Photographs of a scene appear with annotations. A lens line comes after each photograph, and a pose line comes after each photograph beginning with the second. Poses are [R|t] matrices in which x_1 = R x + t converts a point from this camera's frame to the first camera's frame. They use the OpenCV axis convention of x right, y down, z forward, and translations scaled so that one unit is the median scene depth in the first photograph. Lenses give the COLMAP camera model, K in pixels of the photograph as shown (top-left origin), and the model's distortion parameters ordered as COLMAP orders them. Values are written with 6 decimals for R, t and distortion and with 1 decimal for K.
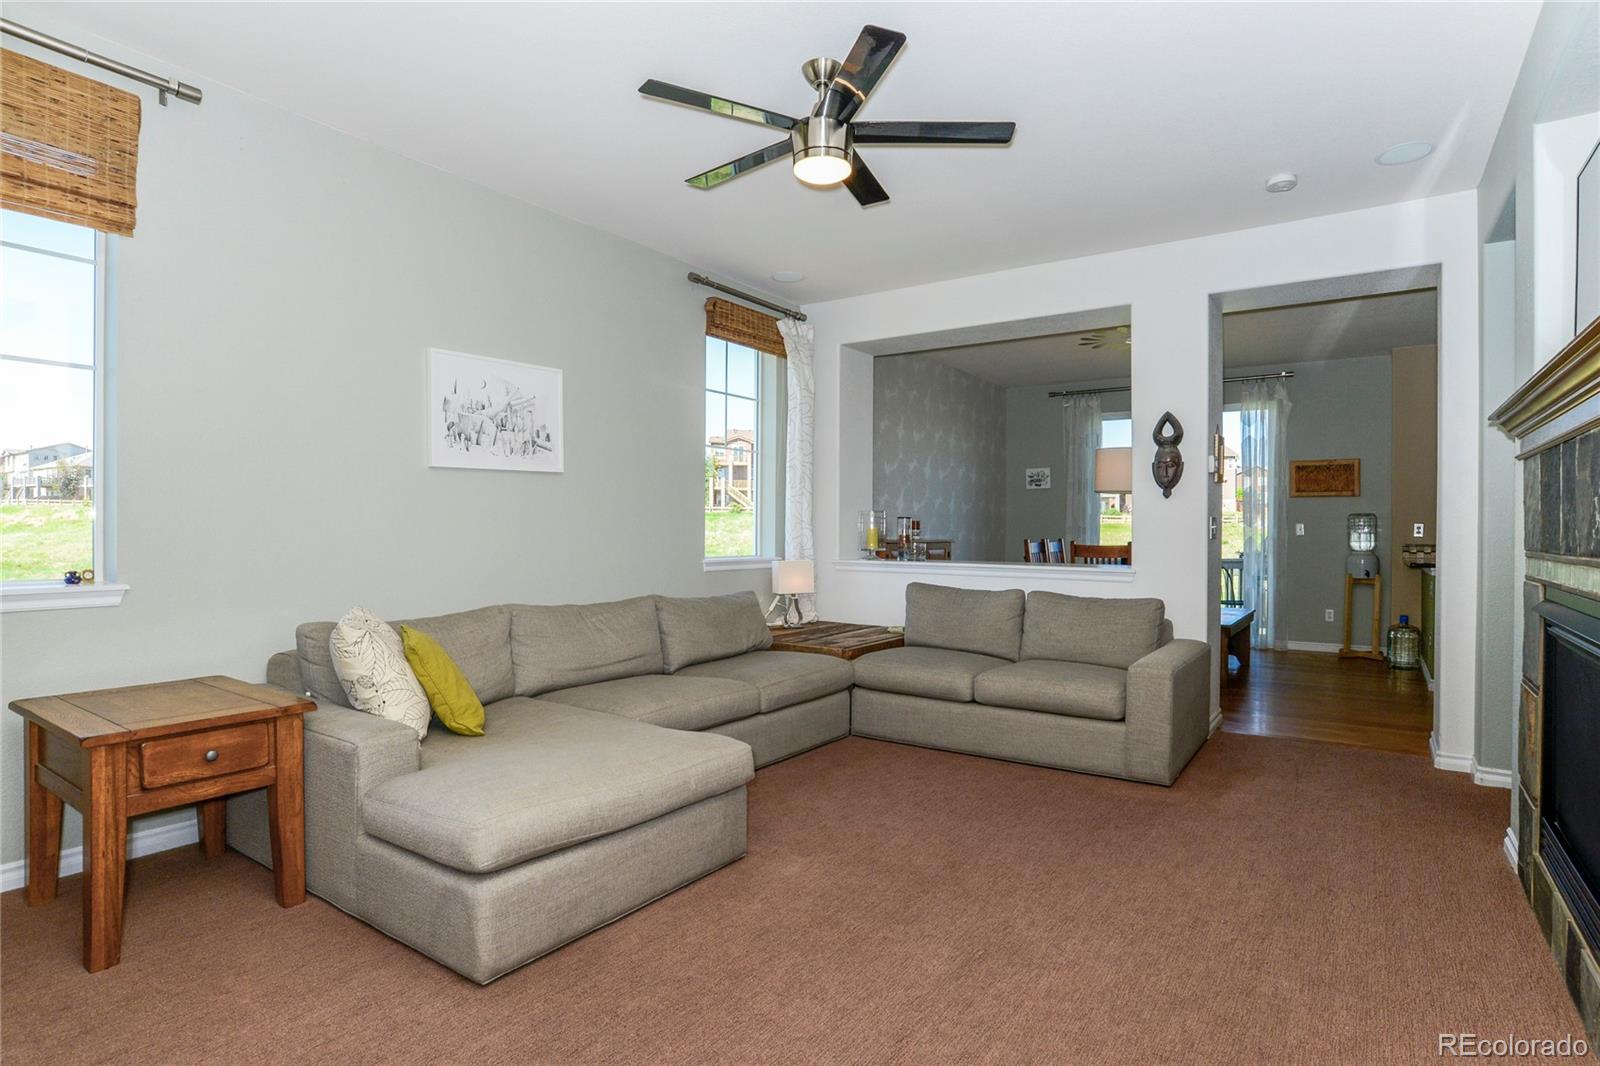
lens RADIAL K [[826.5, 0, 800.0], [0, 826.5, 533.0], [0, 0, 1]] dist [-0.066698, 0.026616]
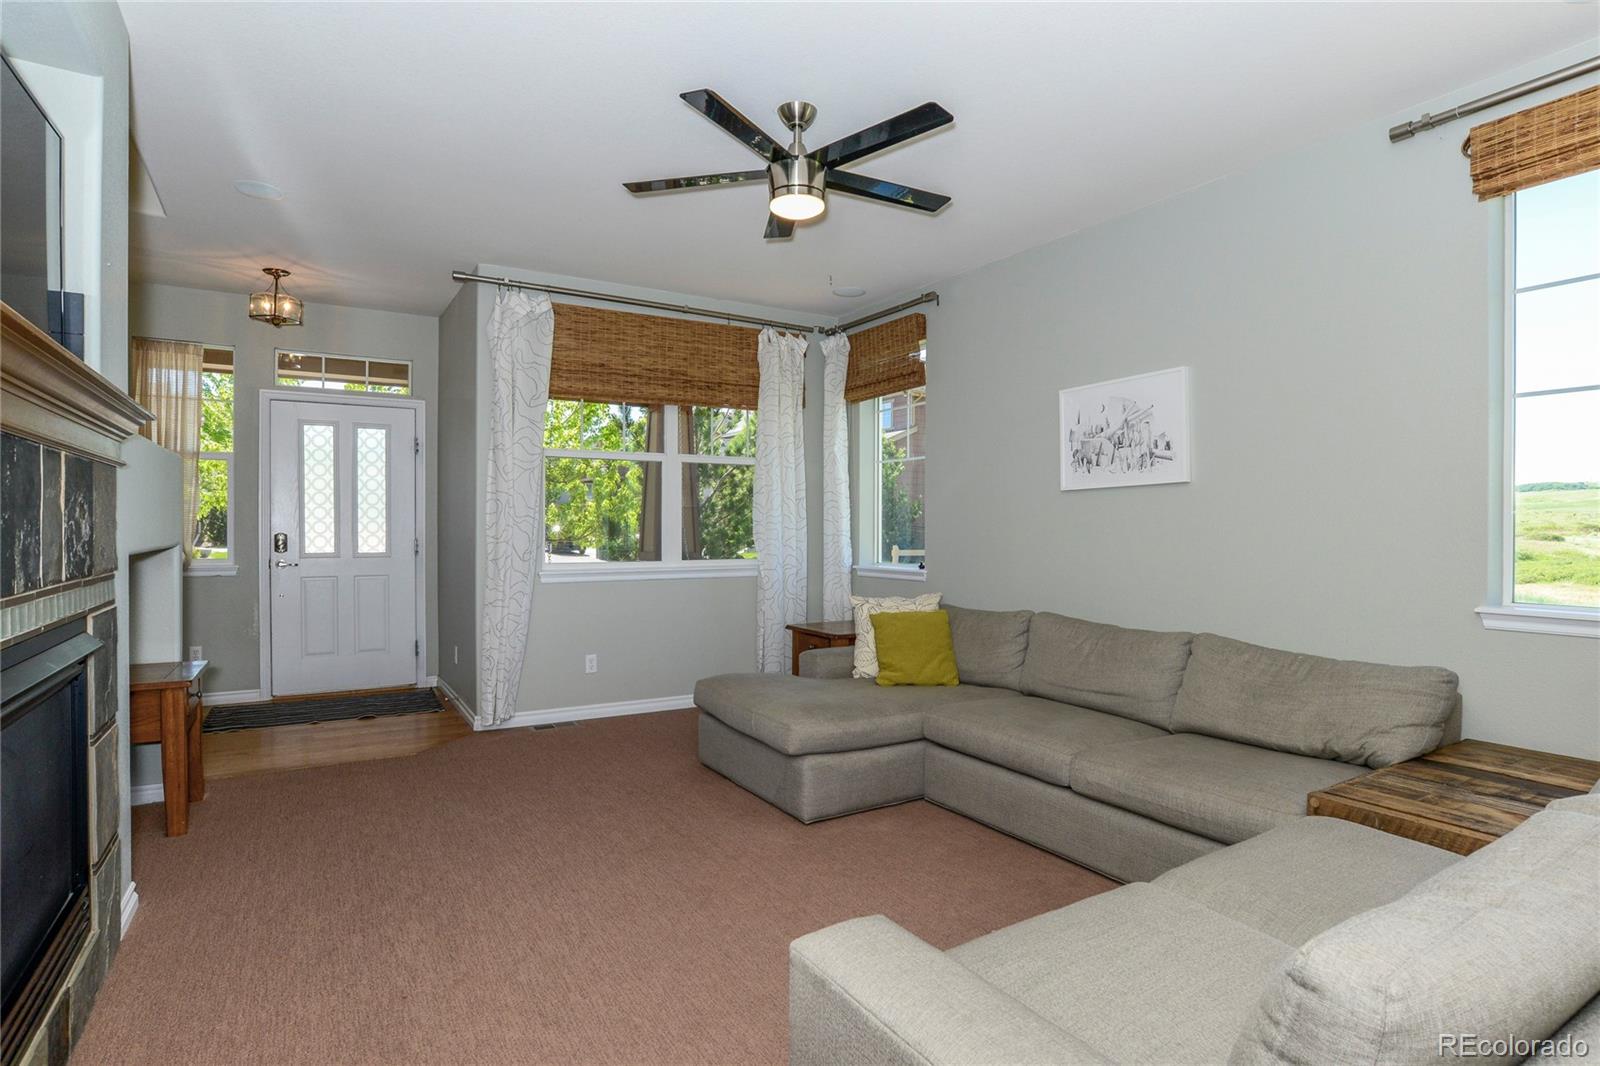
lens RADIAL K [[823.4, 0, 796.9], [0, 823.4, 526.4], [0, 0, 1]] dist [-0.066818, 0.024206]
pose [[-0.408295, -0.003392, -0.912844, 0.696857], [-0.006310, 0.999980, -0.000893, -0.023117], [0.912828, 0.005395, -0.408309, 1.003768]]
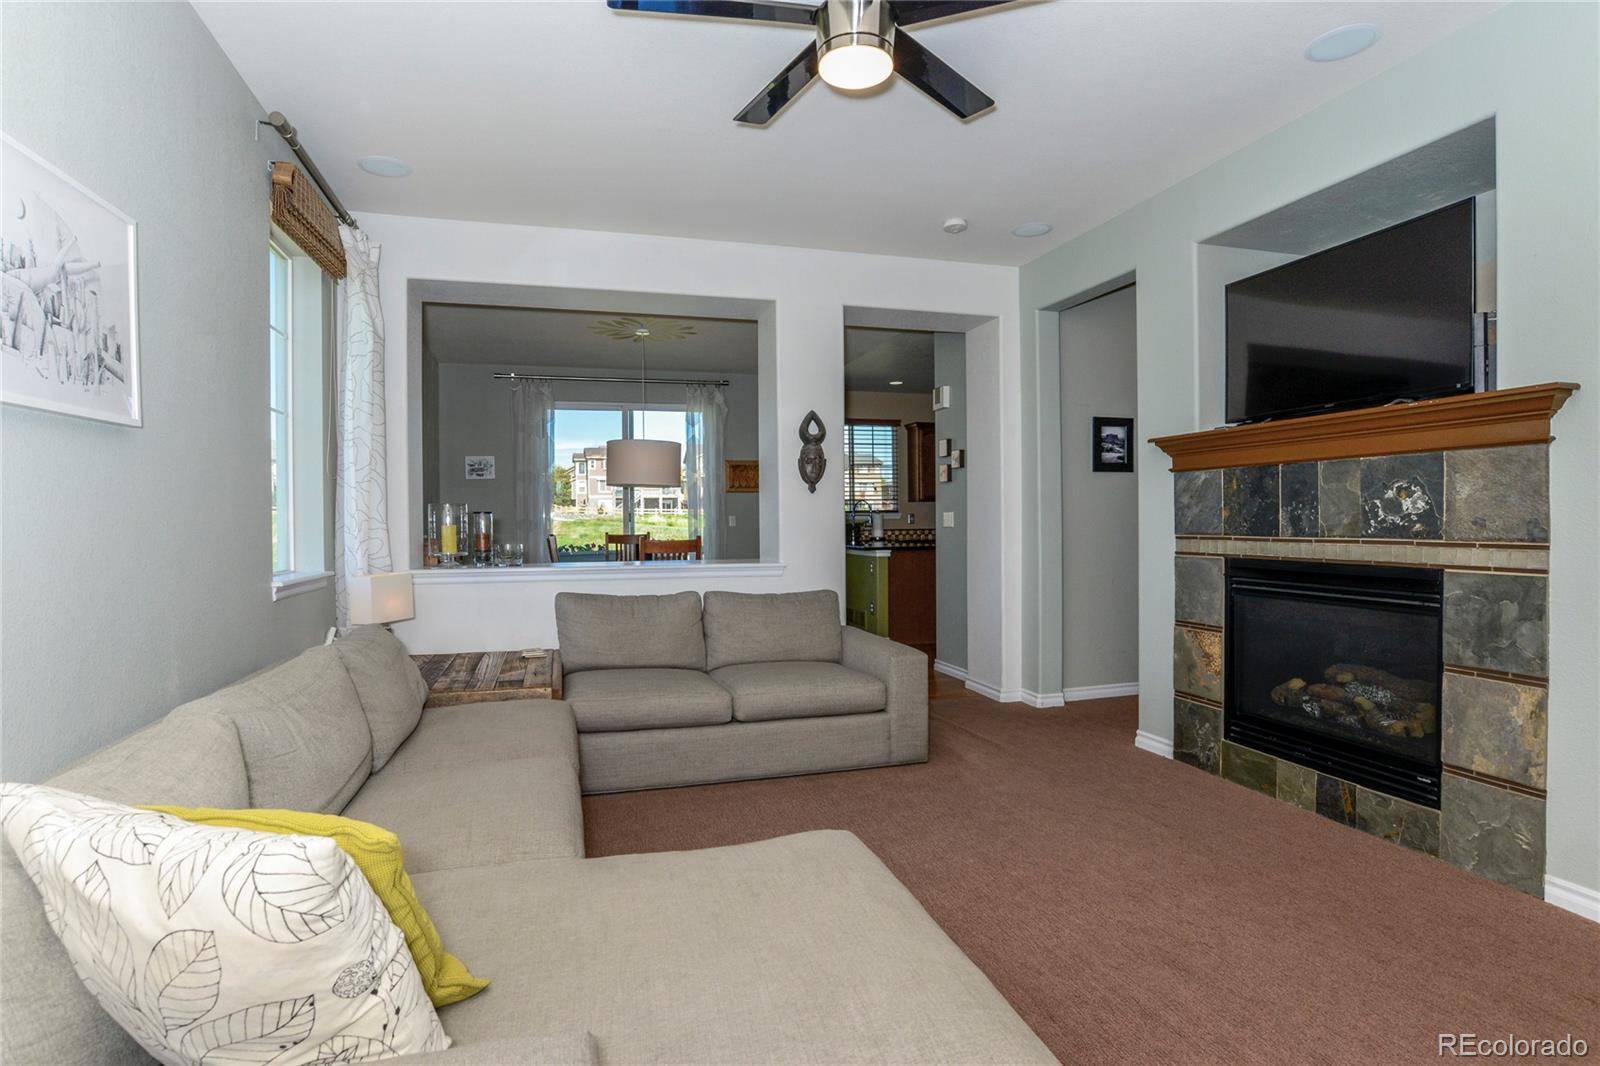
lens RADIAL K [[823.4, 0, 796.9], [0, 823.4, 526.4], [0, 0, 1]] dist [-0.066818, 0.024206]
pose [[0.624712, -0.017127, 0.780668, -0.429670], [0.015744, 0.999832, 0.009336, -0.011380], [-0.780697, 0.006459, 0.624877, 0.394746]]
